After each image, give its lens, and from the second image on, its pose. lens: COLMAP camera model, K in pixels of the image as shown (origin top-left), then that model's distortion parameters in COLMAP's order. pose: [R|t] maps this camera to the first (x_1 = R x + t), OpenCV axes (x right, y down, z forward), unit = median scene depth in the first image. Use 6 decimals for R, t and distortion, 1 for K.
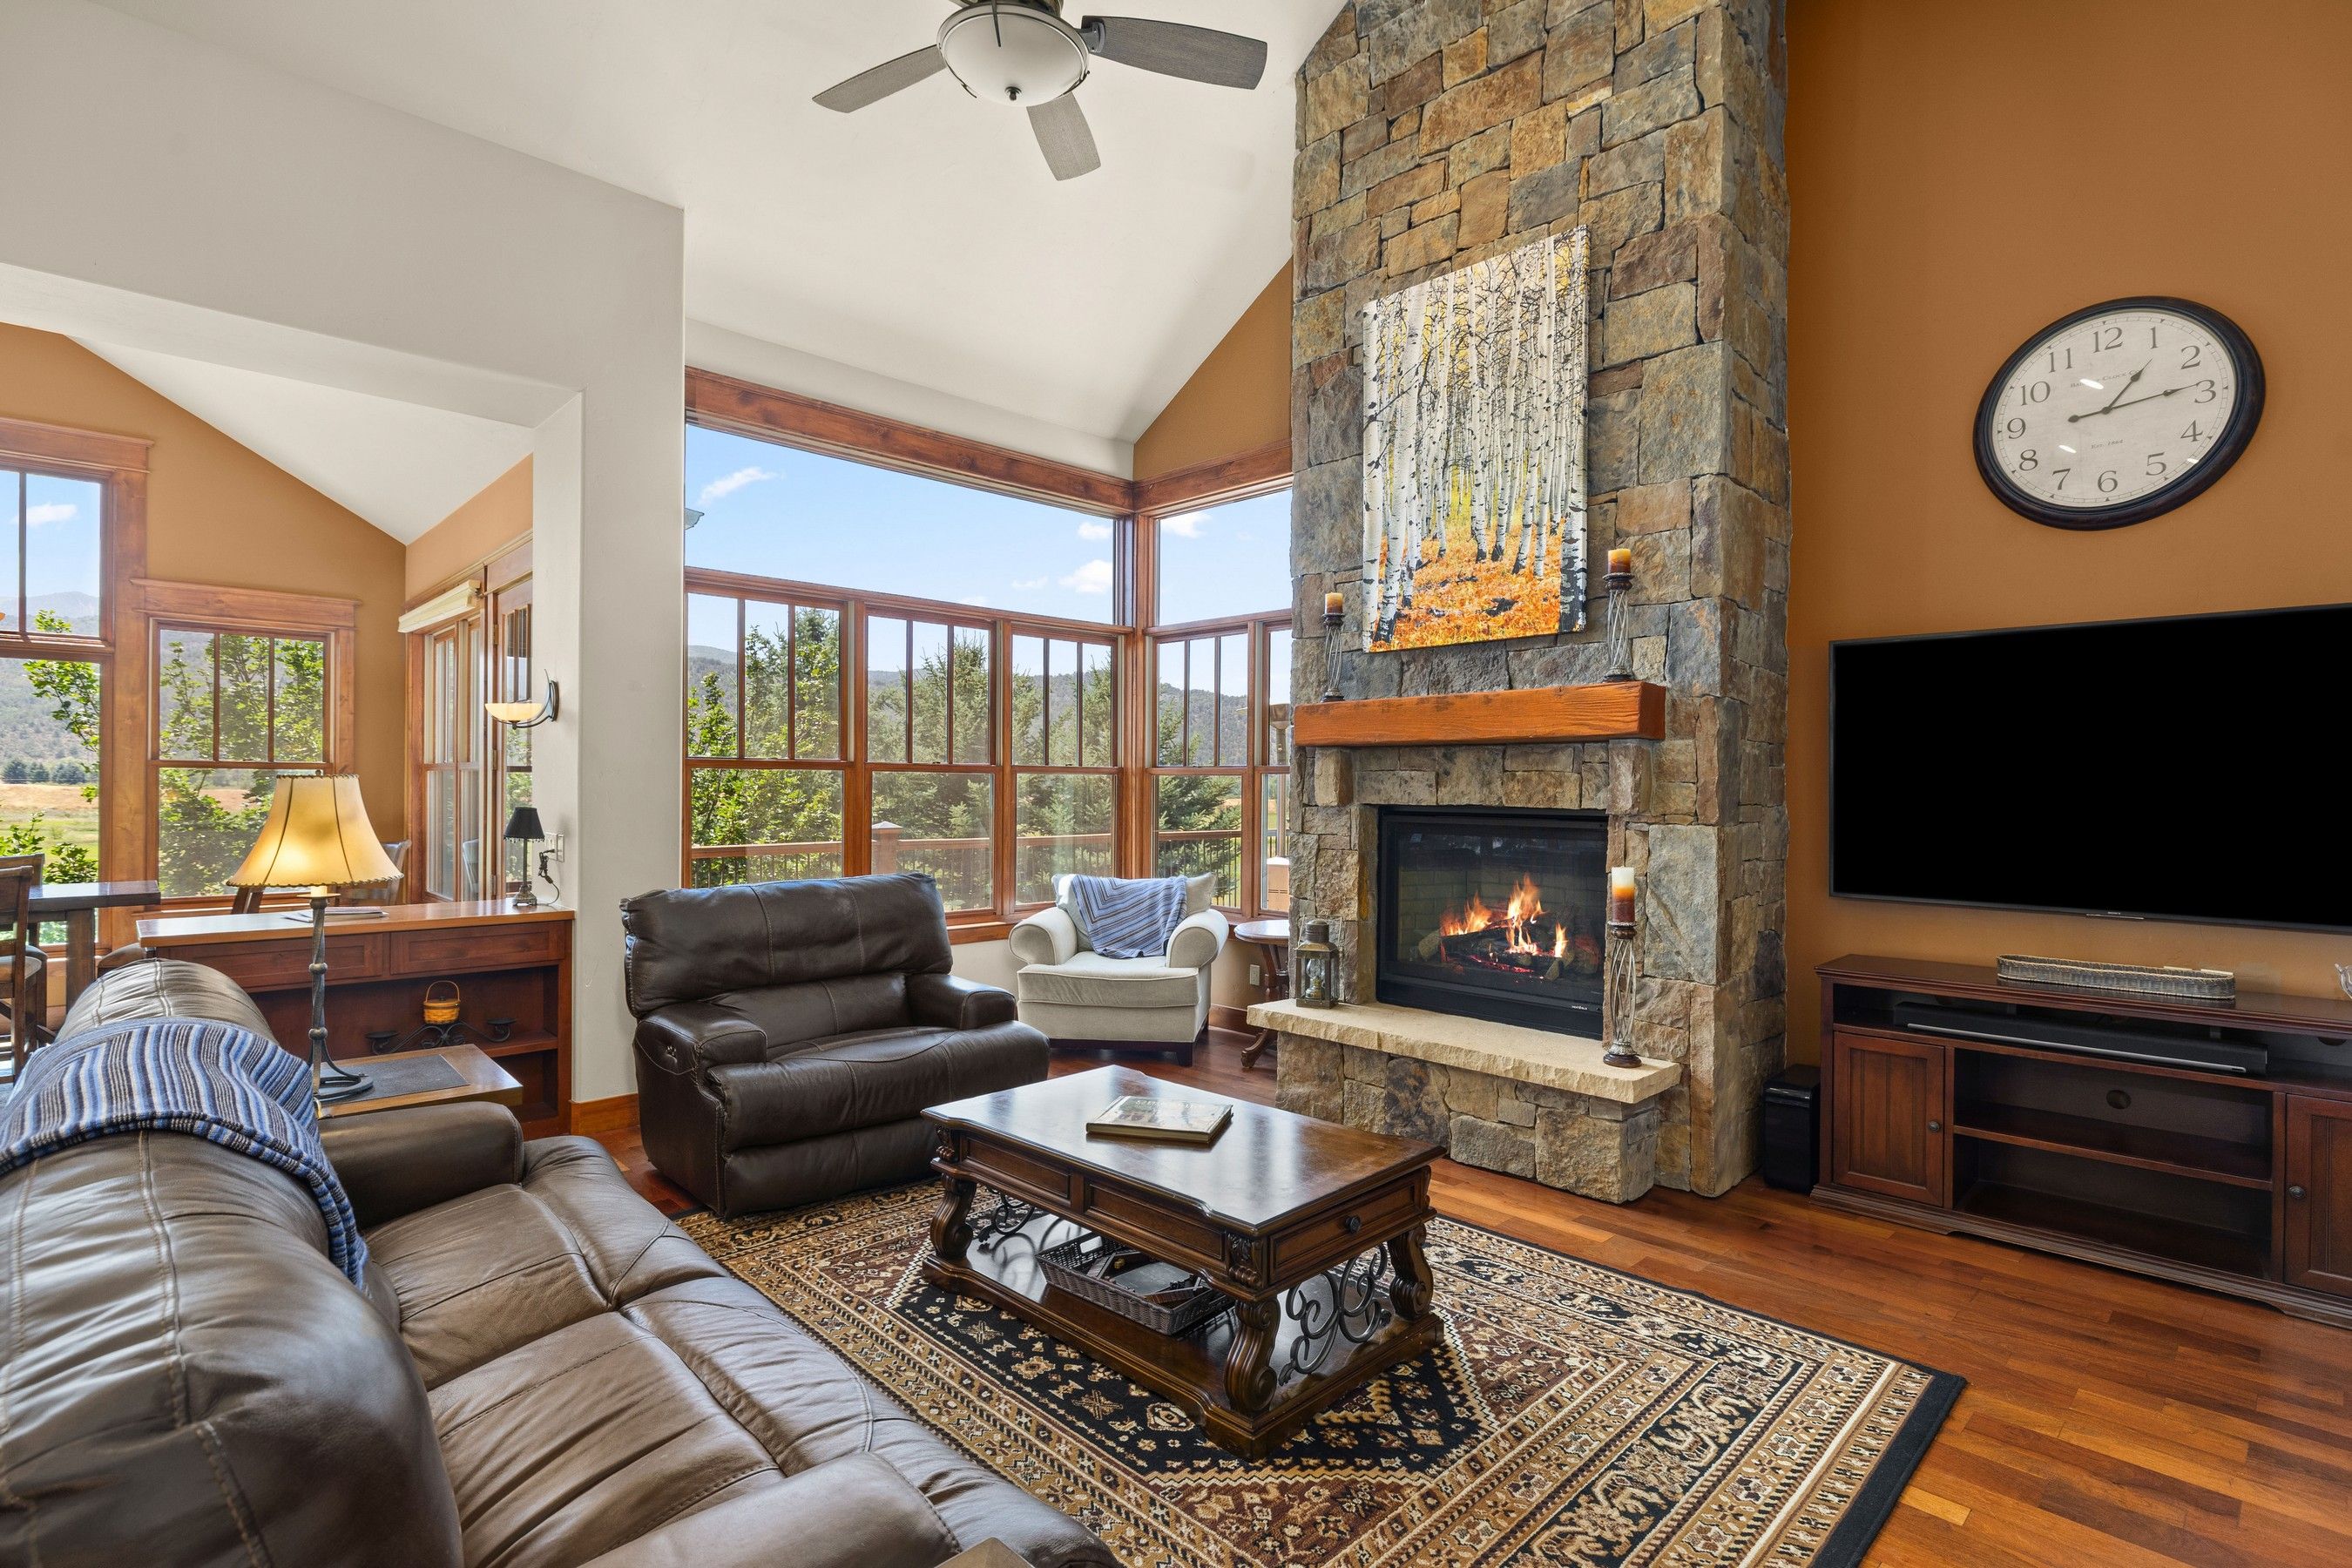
lens RADIAL K [[1123.9, 0, 1177.3], [0, 1123.9, 787.8], [0, 0, 1]] dist [0.002784, 0.000343]
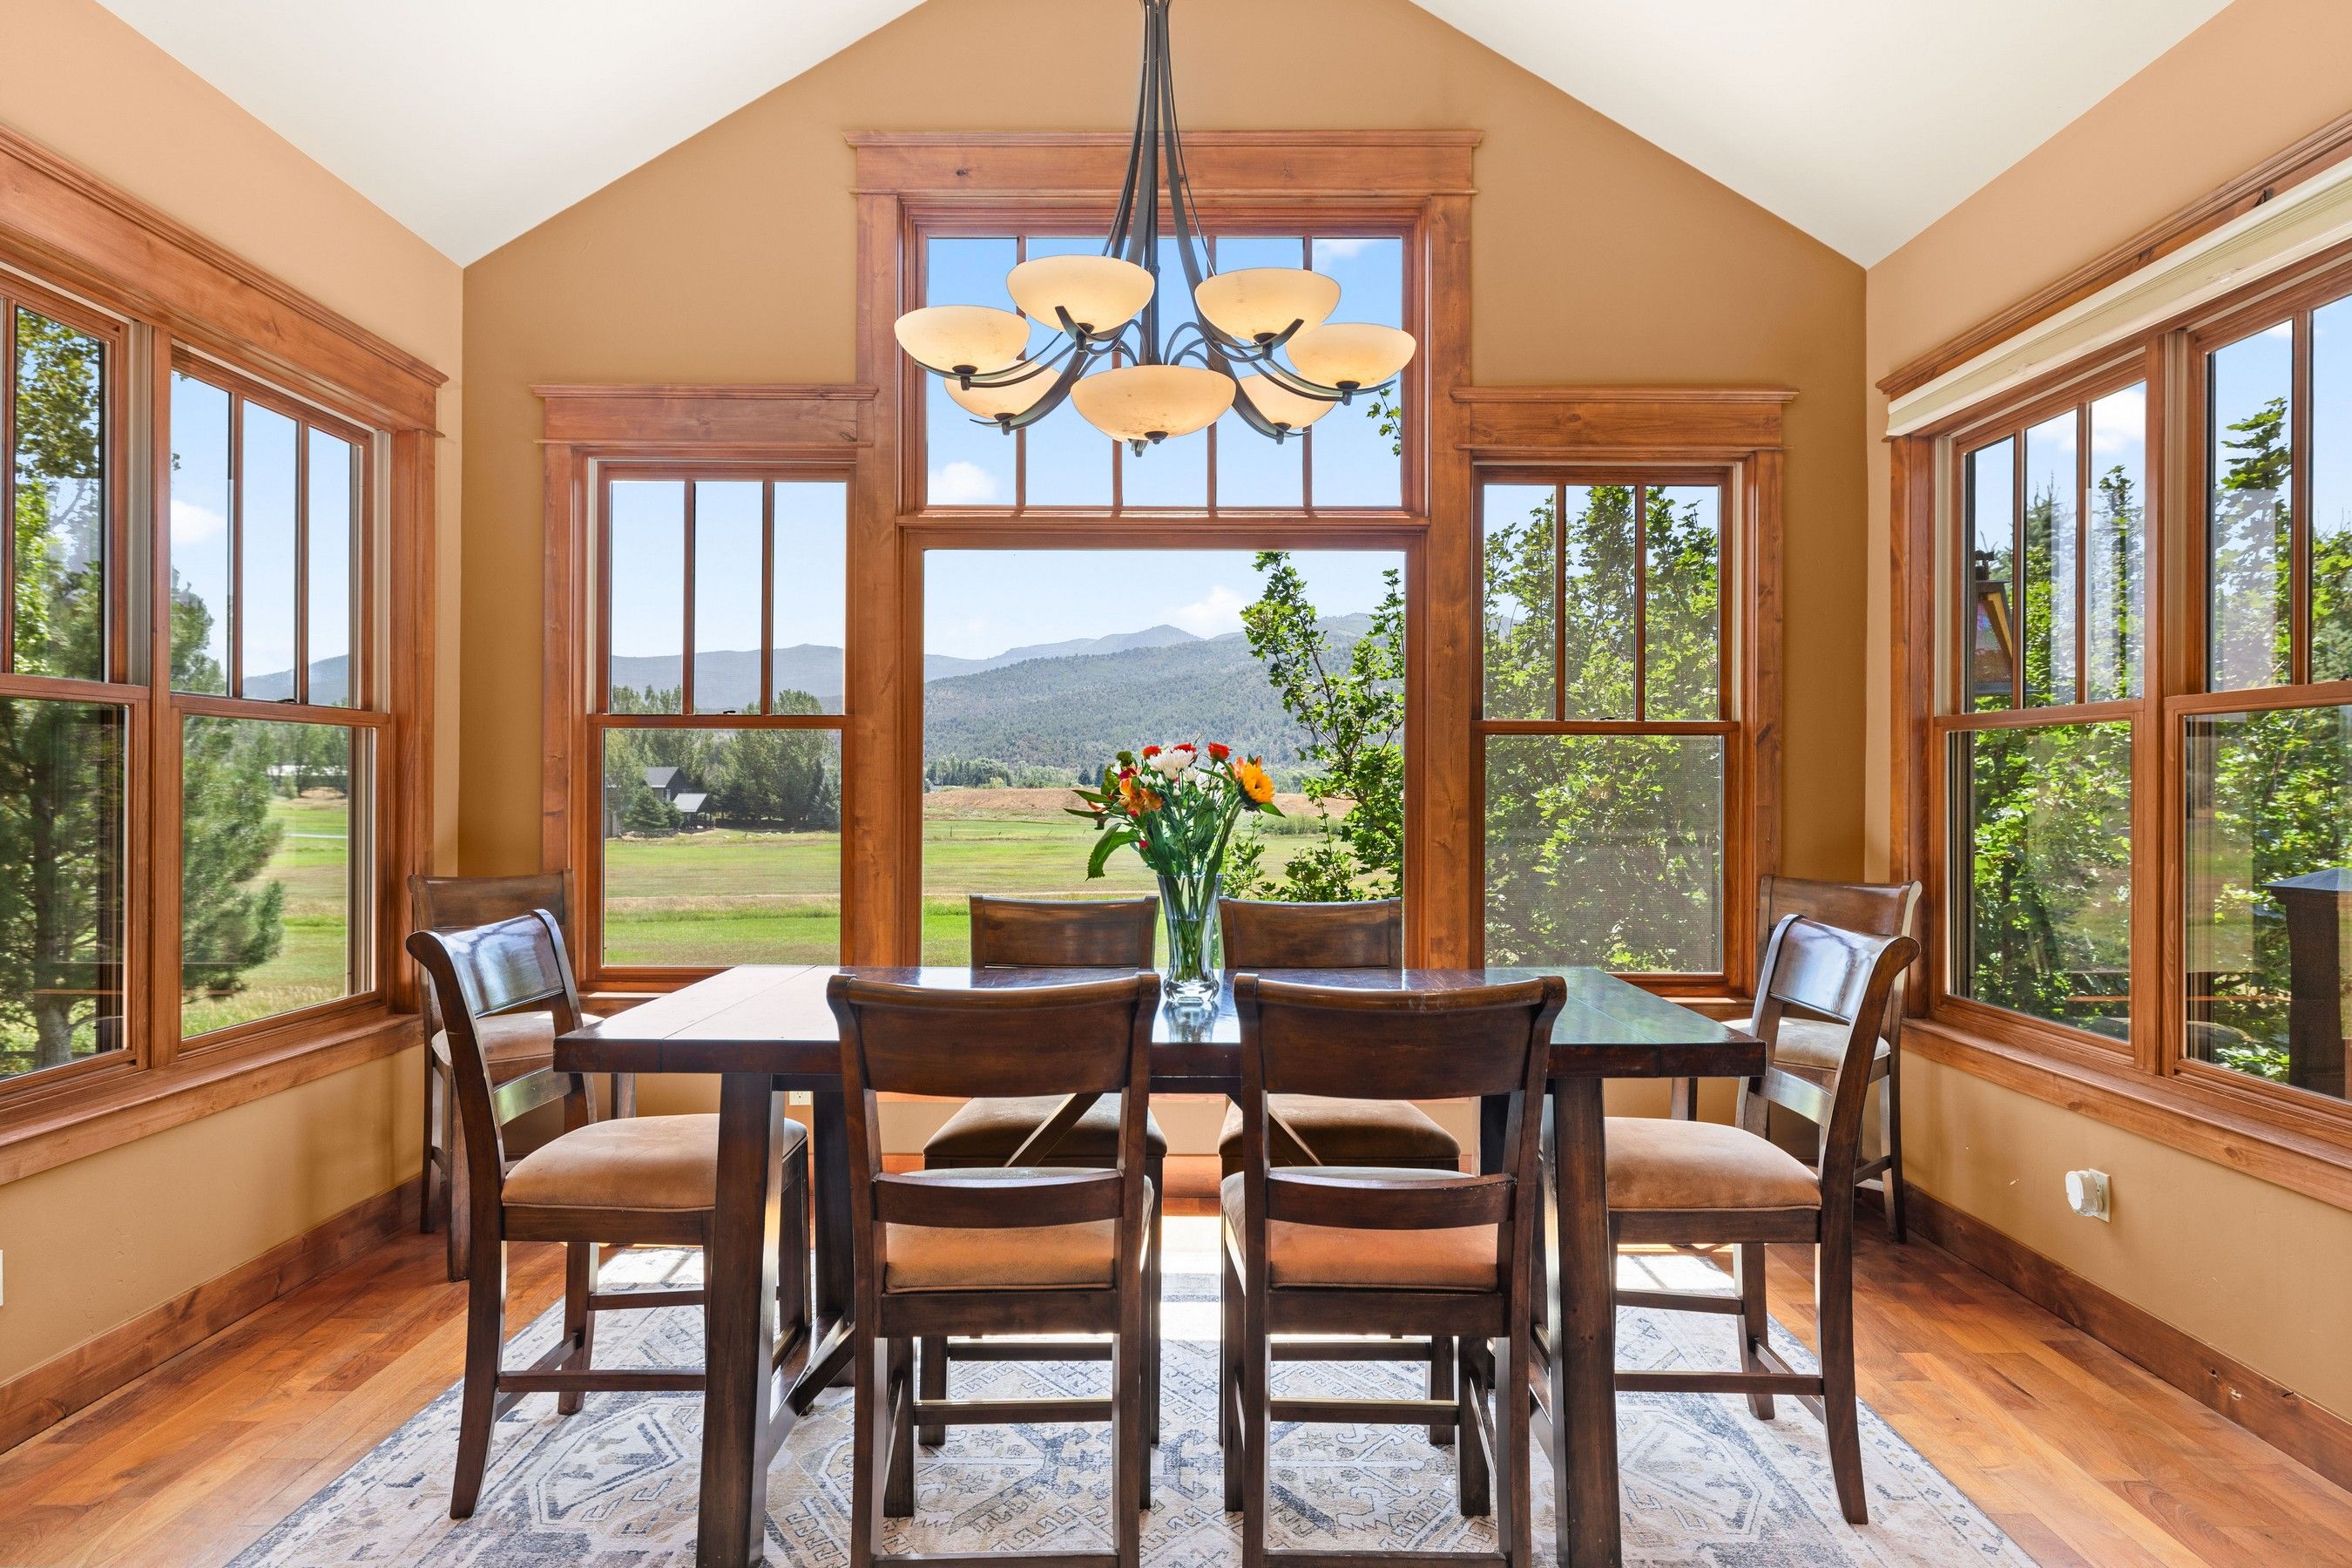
lens RADIAL K [[1367.1, 0, 1175.3], [0, 1367.1, 783.5], [0, 0, 1]] dist [-0.003694, -0.000394]
pose [[0.712957, -0.001123, -0.701207, -0.550069], [-0.001451, 0.999994, -0.003077, 0.008353], [0.701206, 0.003211, 0.712951, 0.425702]]
